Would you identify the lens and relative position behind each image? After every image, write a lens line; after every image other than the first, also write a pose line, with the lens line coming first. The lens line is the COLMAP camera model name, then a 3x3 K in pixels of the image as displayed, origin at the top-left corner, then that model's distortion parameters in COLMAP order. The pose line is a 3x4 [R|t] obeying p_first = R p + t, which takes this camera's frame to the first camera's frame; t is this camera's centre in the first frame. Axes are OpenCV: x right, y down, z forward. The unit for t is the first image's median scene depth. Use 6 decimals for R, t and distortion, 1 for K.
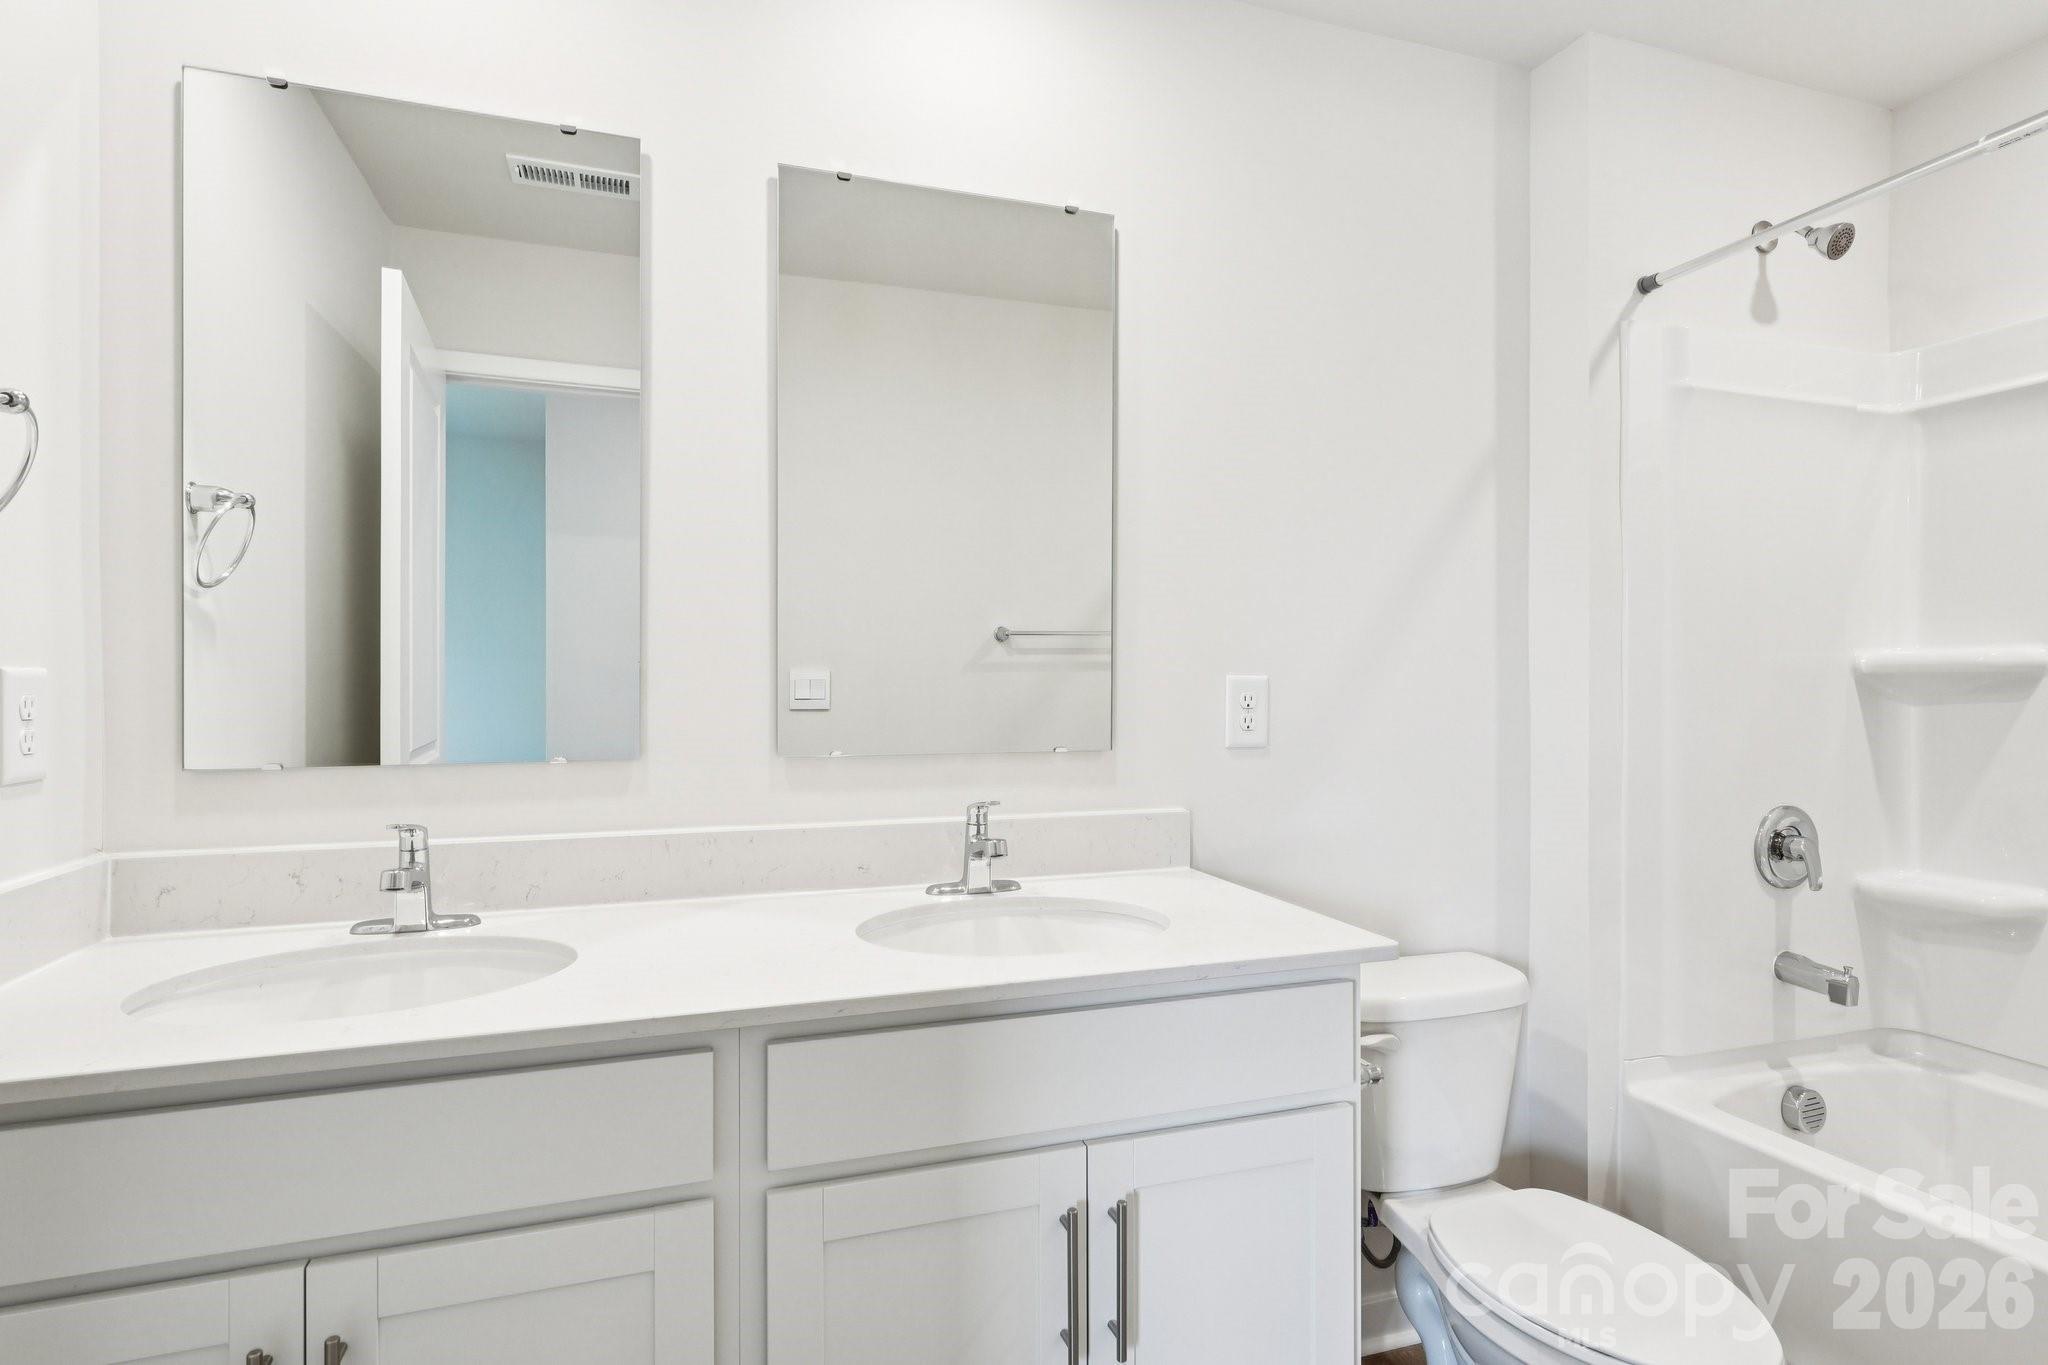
lens RADIAL K [[1065.2, 0, 1025.5], [0, 1065.2, 690.9], [0, 0, 1]] dist [0.012589, -0.003674]
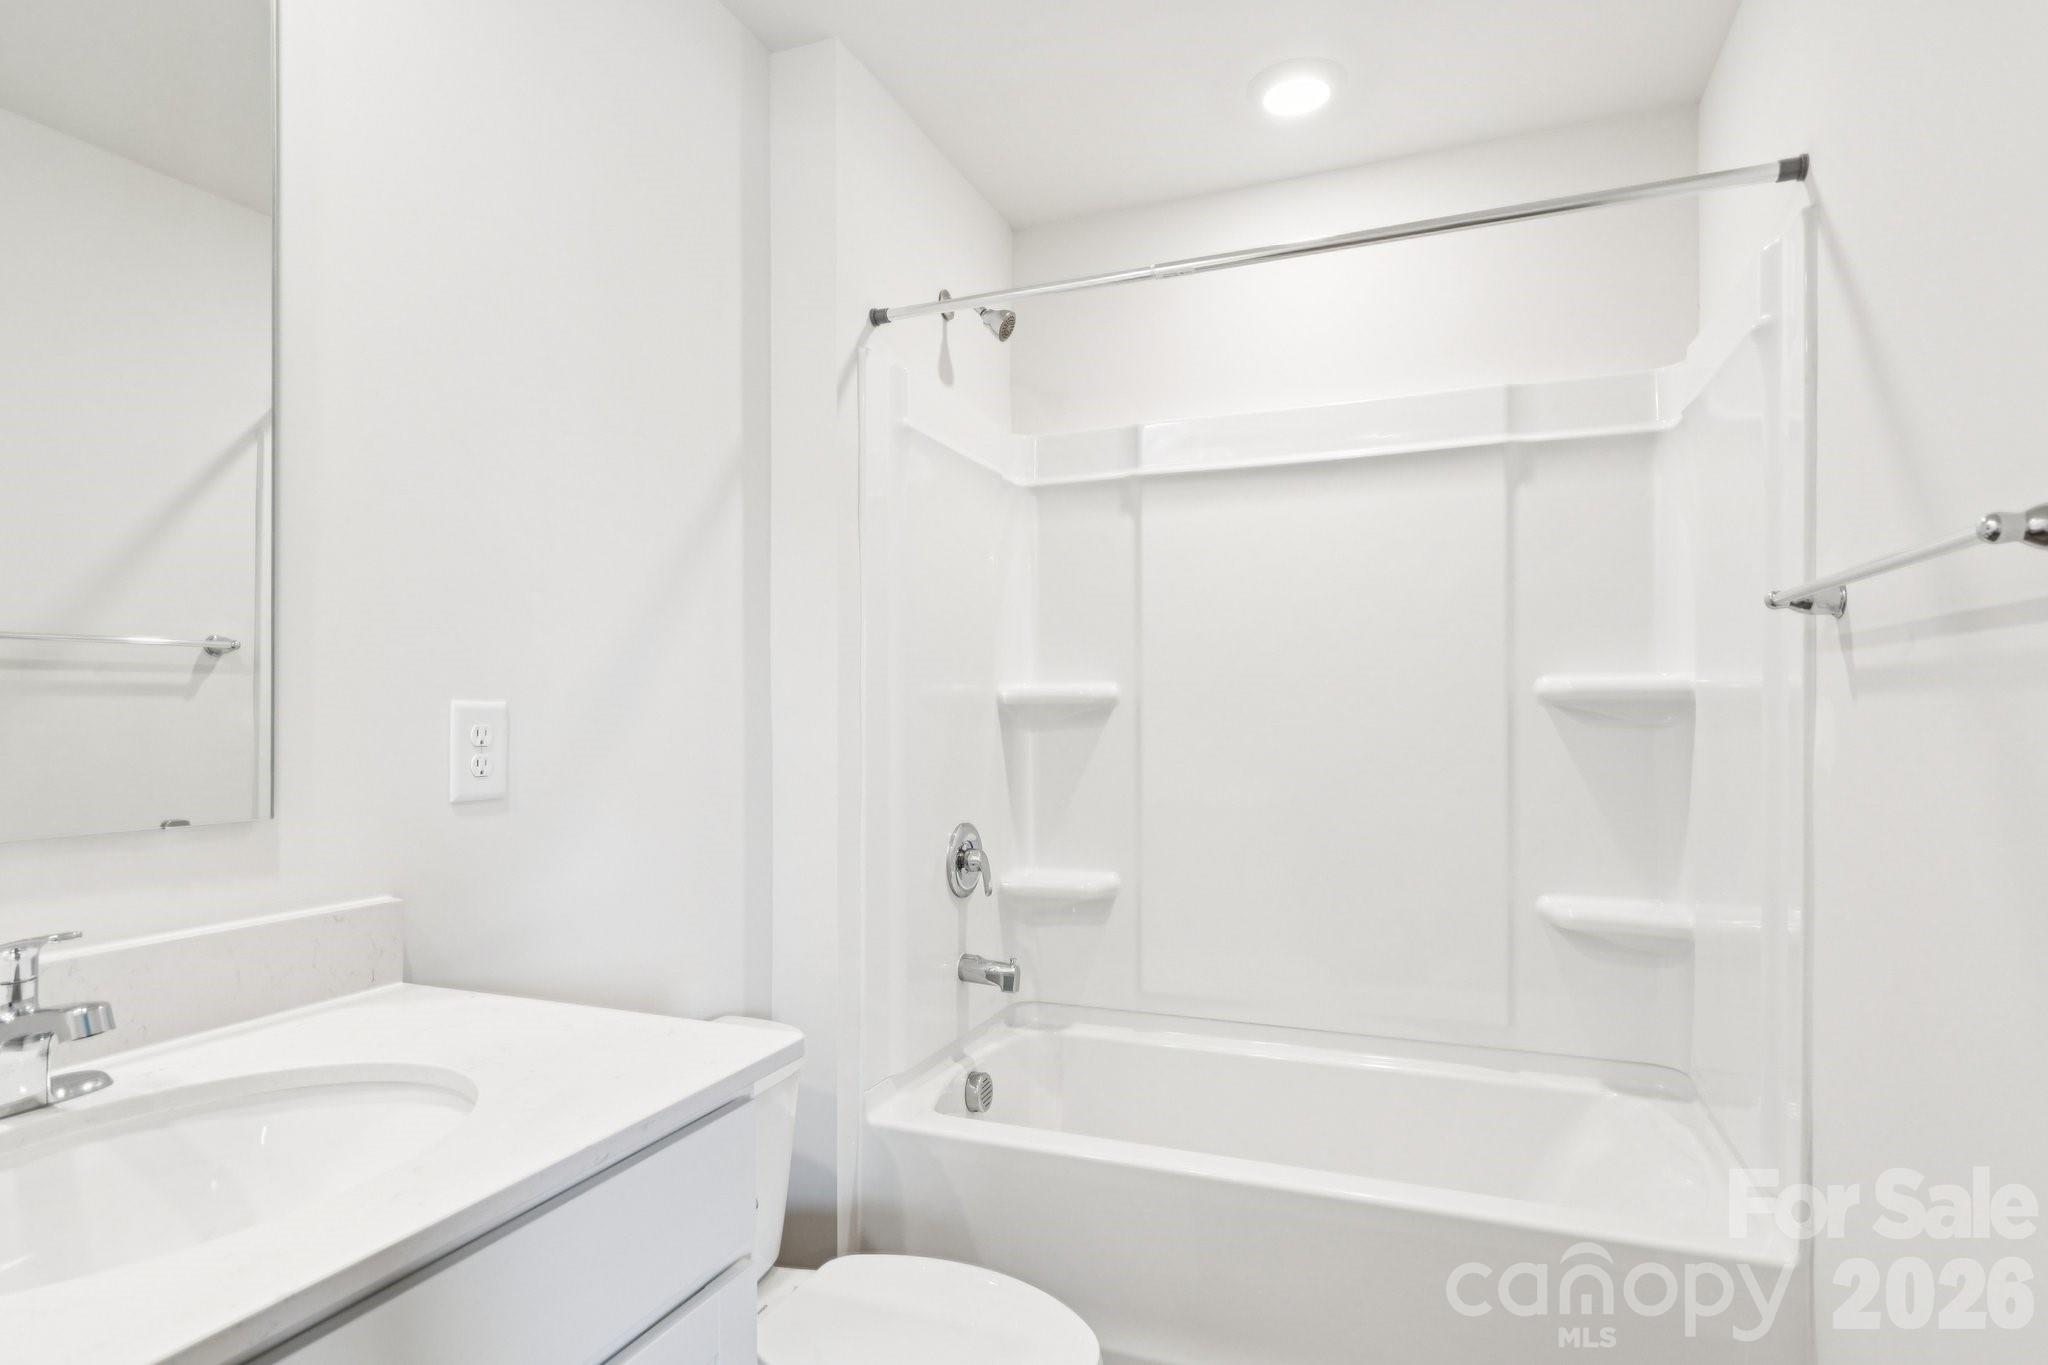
lens RADIAL K [[1065.2, 0, 973.9], [0, 1065.2, 722.7], [0, 0, 1]] dist [0.012589, -0.003674]
pose [[0.648020, -0.005964, 0.761600, -0.126756], [0.008121, 0.999967, 0.000921, 0.002304], [-0.761580, 0.005588, 0.648047, 0.276948]]
